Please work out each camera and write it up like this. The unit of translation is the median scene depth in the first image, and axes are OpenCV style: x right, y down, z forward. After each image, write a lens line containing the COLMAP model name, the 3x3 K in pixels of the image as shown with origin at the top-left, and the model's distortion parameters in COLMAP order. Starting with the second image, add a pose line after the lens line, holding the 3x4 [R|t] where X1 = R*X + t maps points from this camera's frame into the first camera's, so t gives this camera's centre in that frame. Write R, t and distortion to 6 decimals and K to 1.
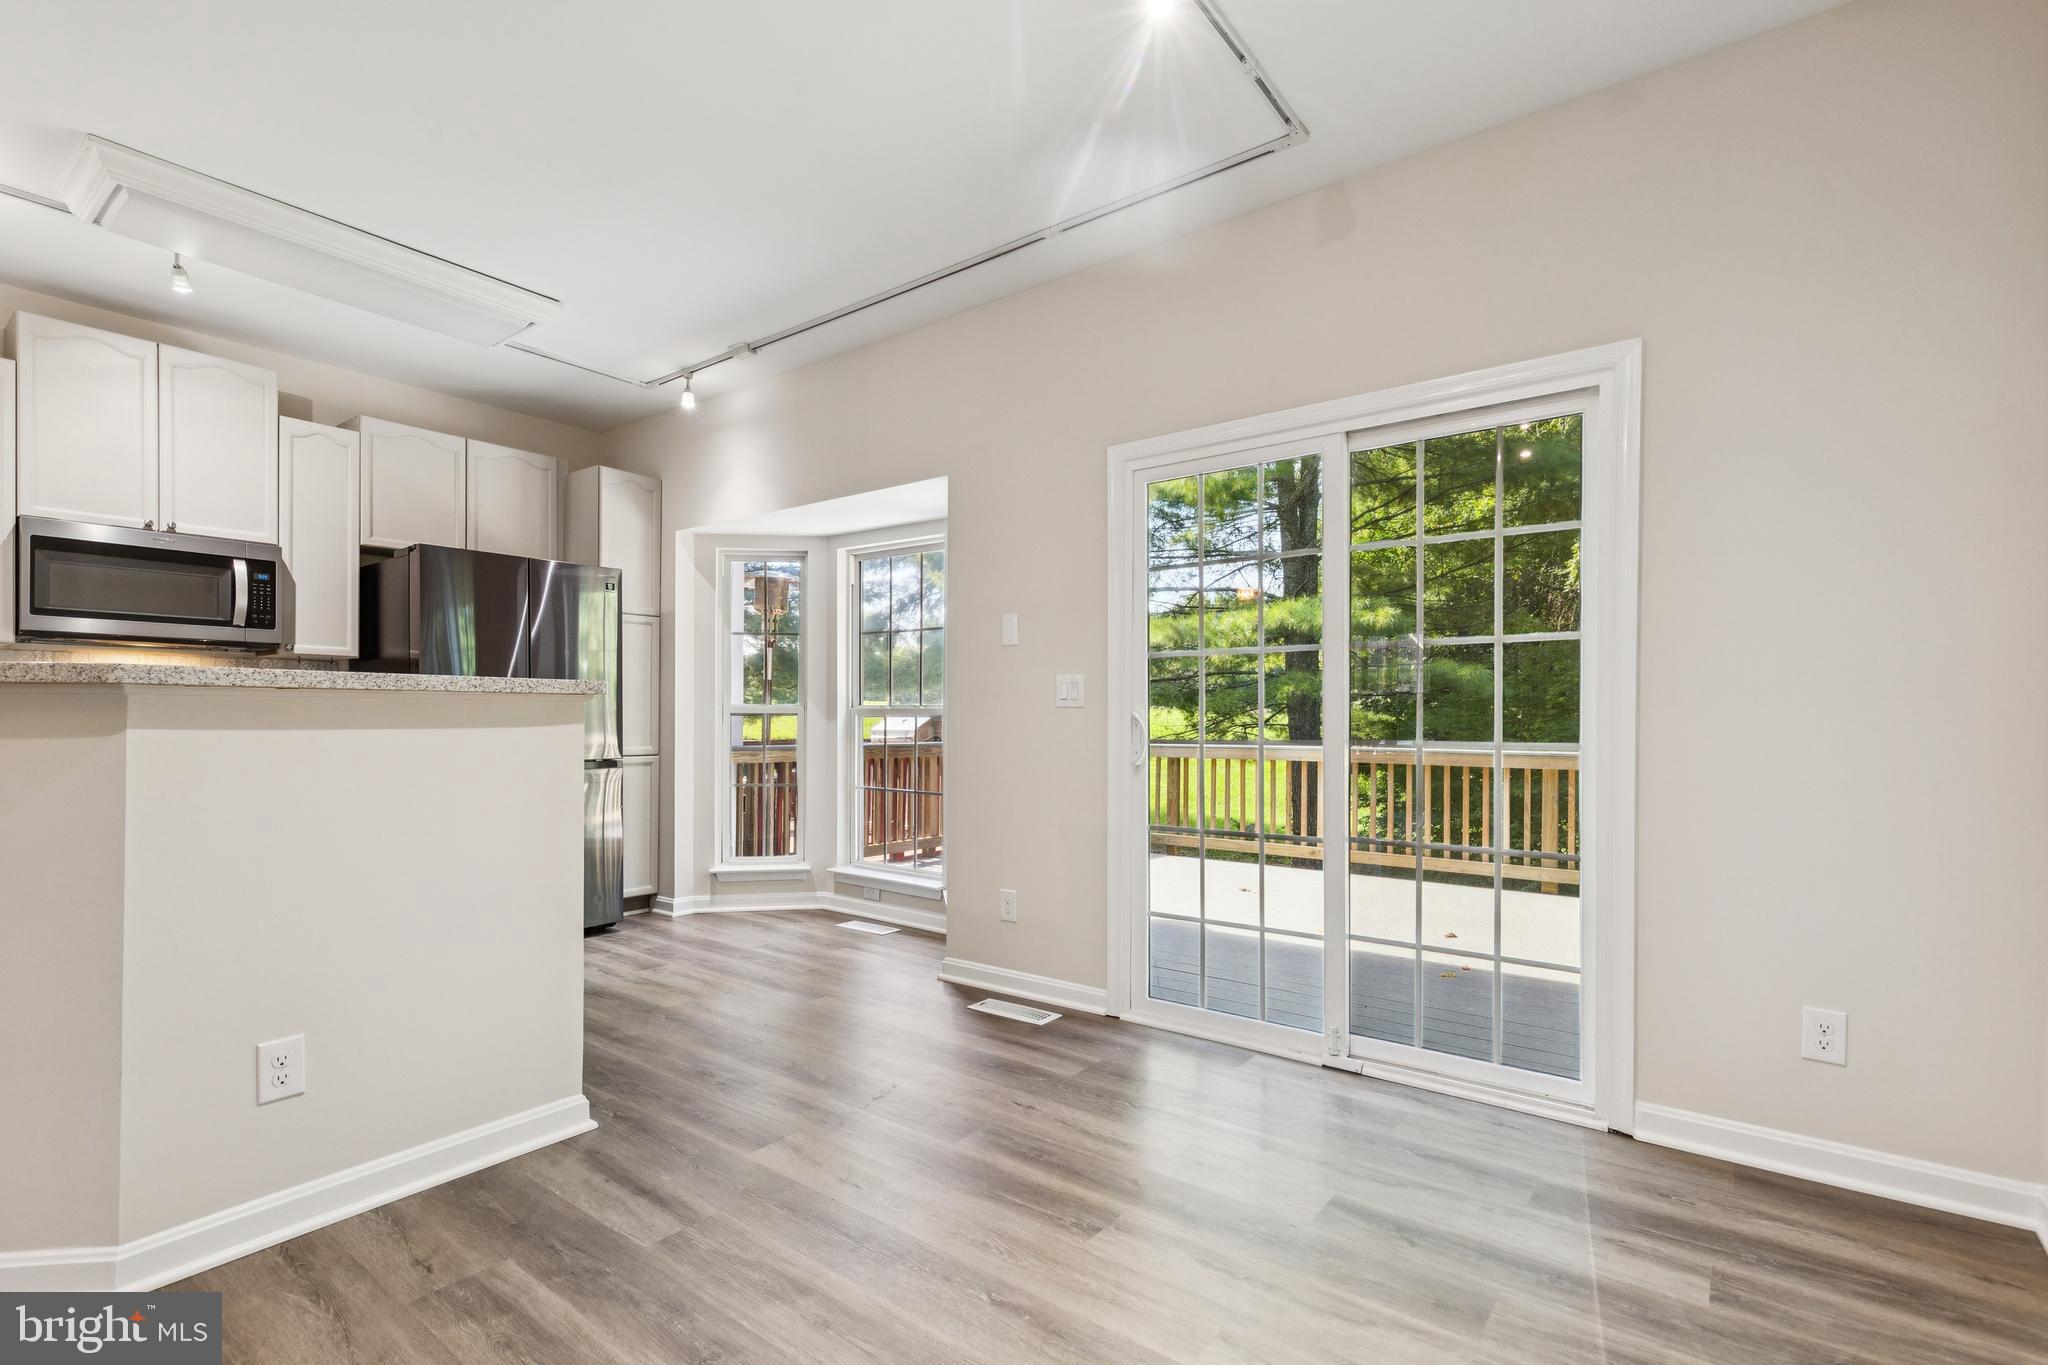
lens RADIAL K [[937.2, 0, 1041.8], [0, 937.2, 722.9], [0, 0, 1]] dist [0.011668, -0.001507]
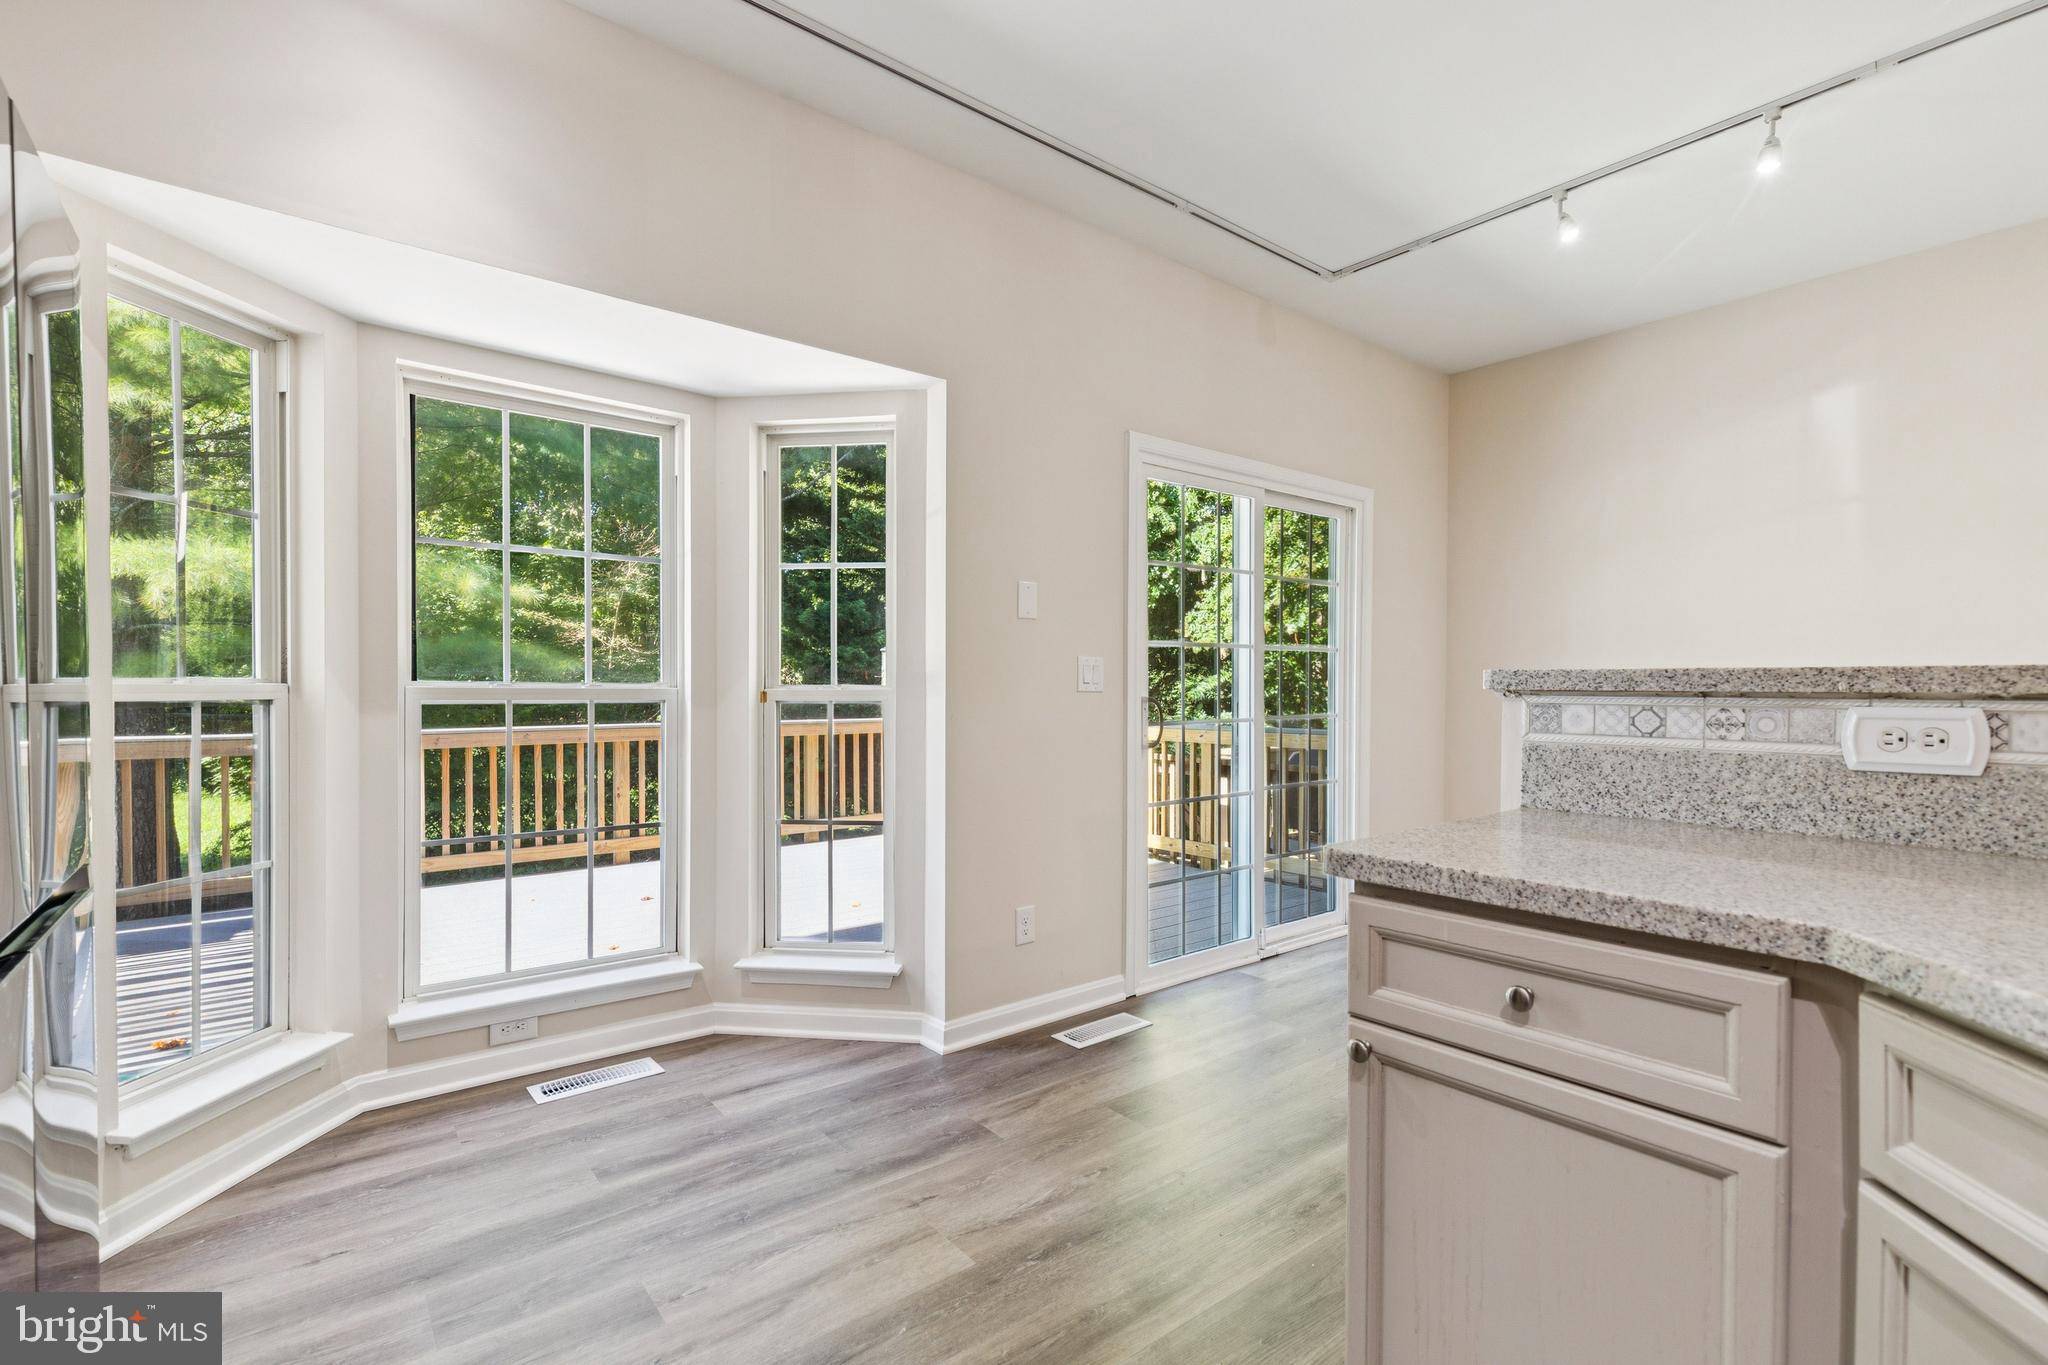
lens RADIAL K [[937.2, 0, 1026.5], [0, 937.2, 687.9], [0, 0, 1]] dist [0.011668, -0.001507]
pose [[0.245856, 0.001426, 0.969305, -0.348857], [0.003612, 0.999991, -0.002388, -0.006495], [-0.969300, 0.004089, 0.245849, 0.322002]]
